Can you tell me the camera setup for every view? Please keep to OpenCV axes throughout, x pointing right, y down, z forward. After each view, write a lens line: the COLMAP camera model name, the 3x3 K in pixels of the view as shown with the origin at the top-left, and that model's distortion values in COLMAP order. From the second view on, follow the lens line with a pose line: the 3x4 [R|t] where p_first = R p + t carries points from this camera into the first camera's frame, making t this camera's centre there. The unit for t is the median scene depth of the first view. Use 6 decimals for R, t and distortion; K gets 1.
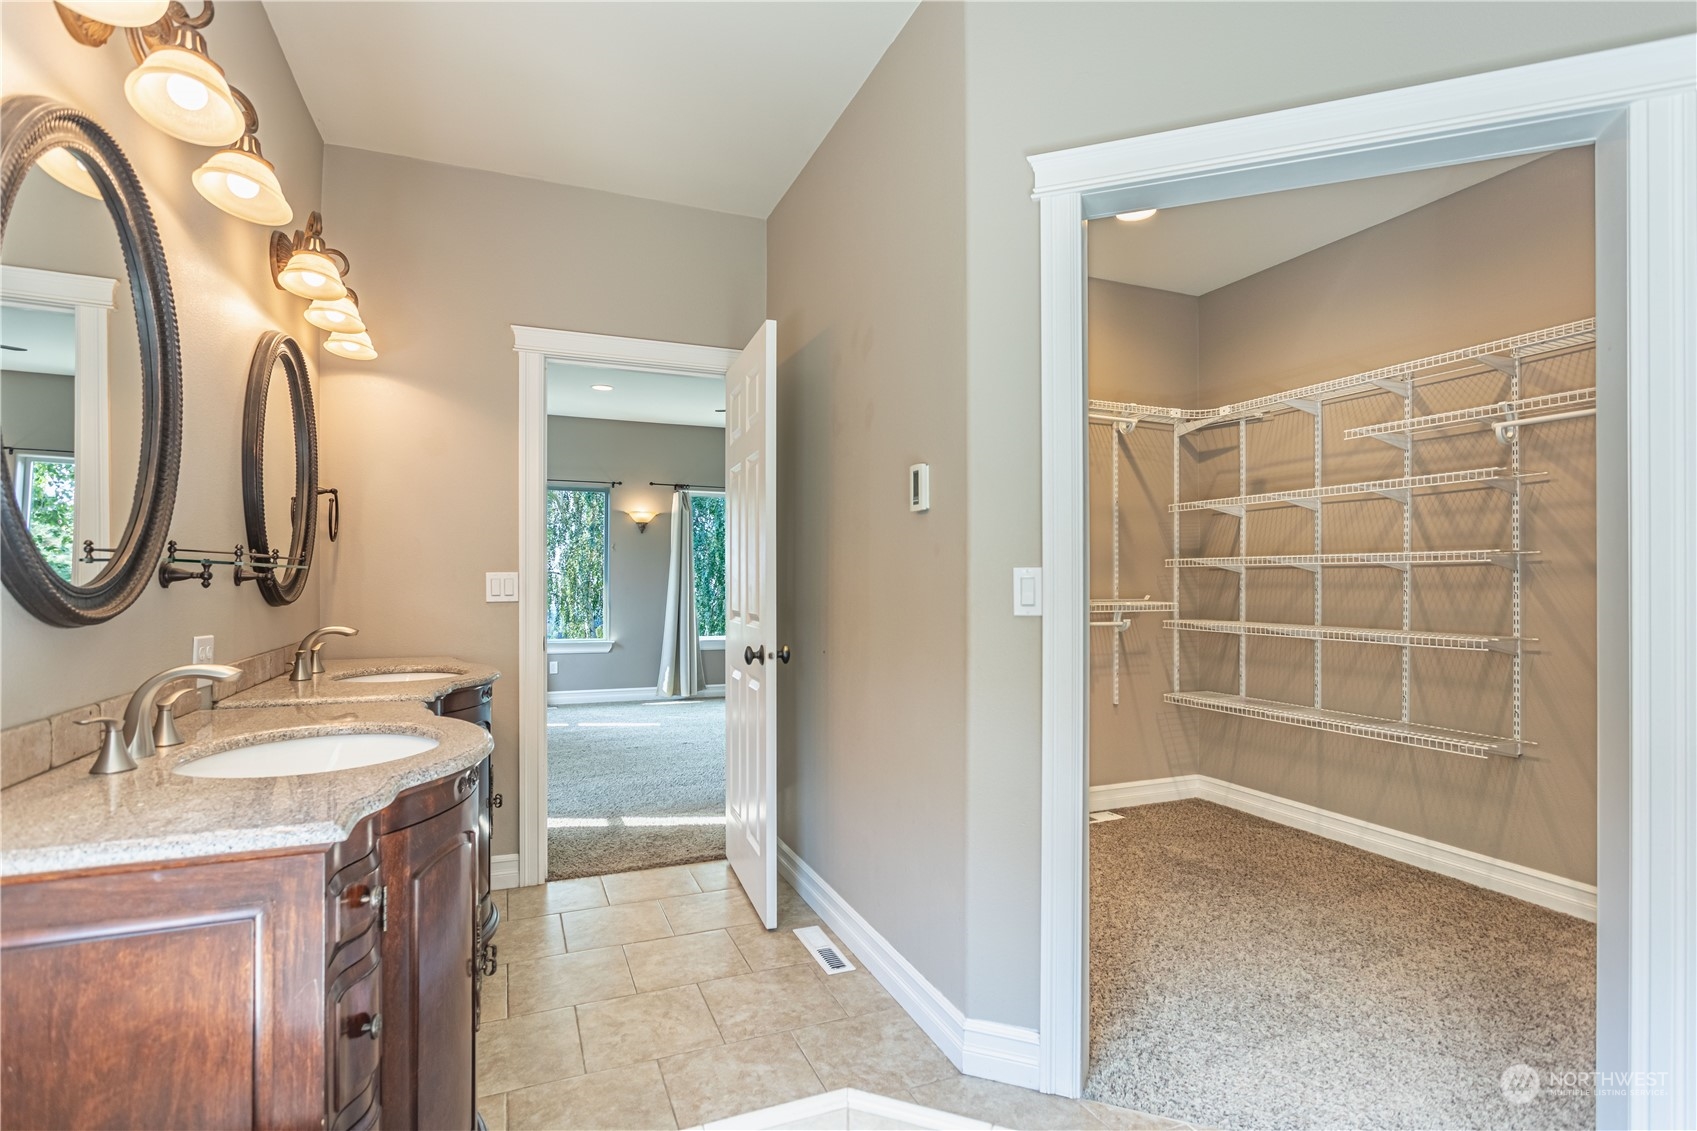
lens RADIAL K [[813.9, 0, 848.5], [0, 813.9, 571.7], [0, 0, 1]] dist [-0.011369, 0.001242]
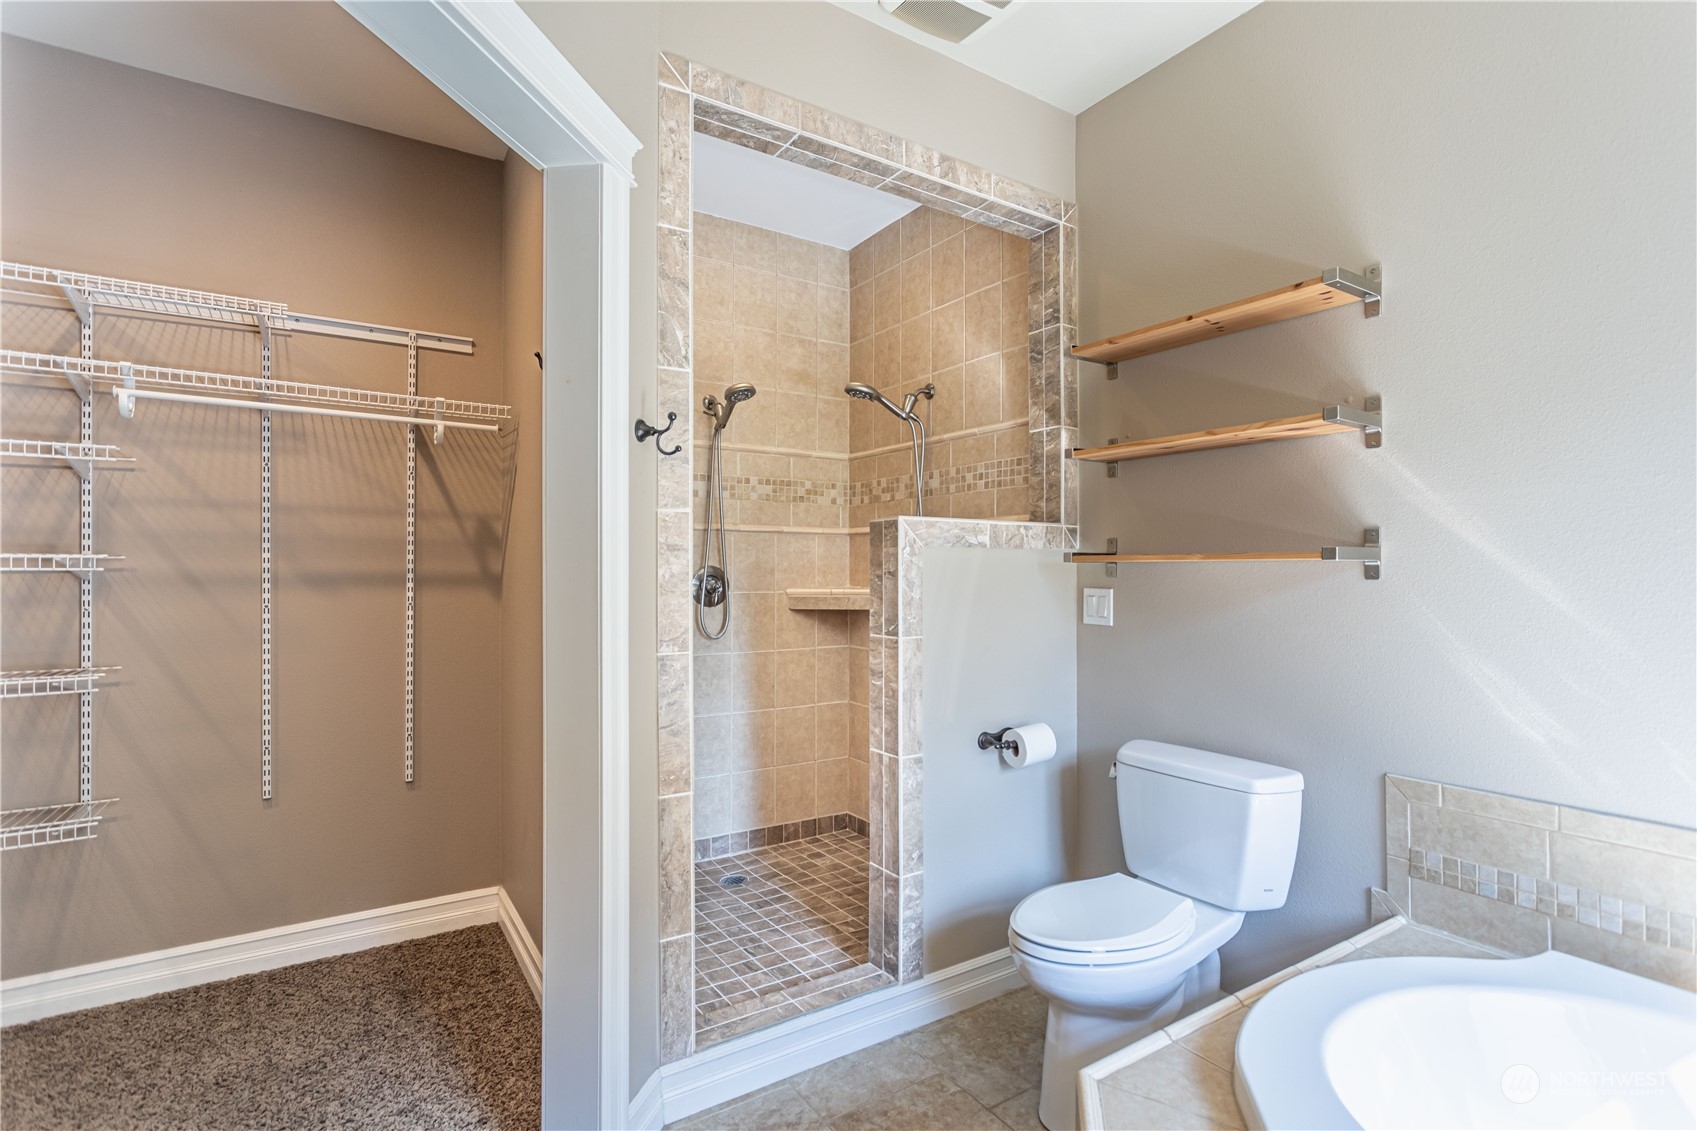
lens RADIAL K [[813.9, 0, 849.4], [0, 813.9, 567.9], [0, 0, 1]] dist [-0.011369, 0.001242]
pose [[-0.182477, 0.008096, 0.983177, -0.056939], [-0.007770, 0.999923, -0.009676, -0.011723], [-0.983179, -0.009405, -0.182400, 0.437018]]
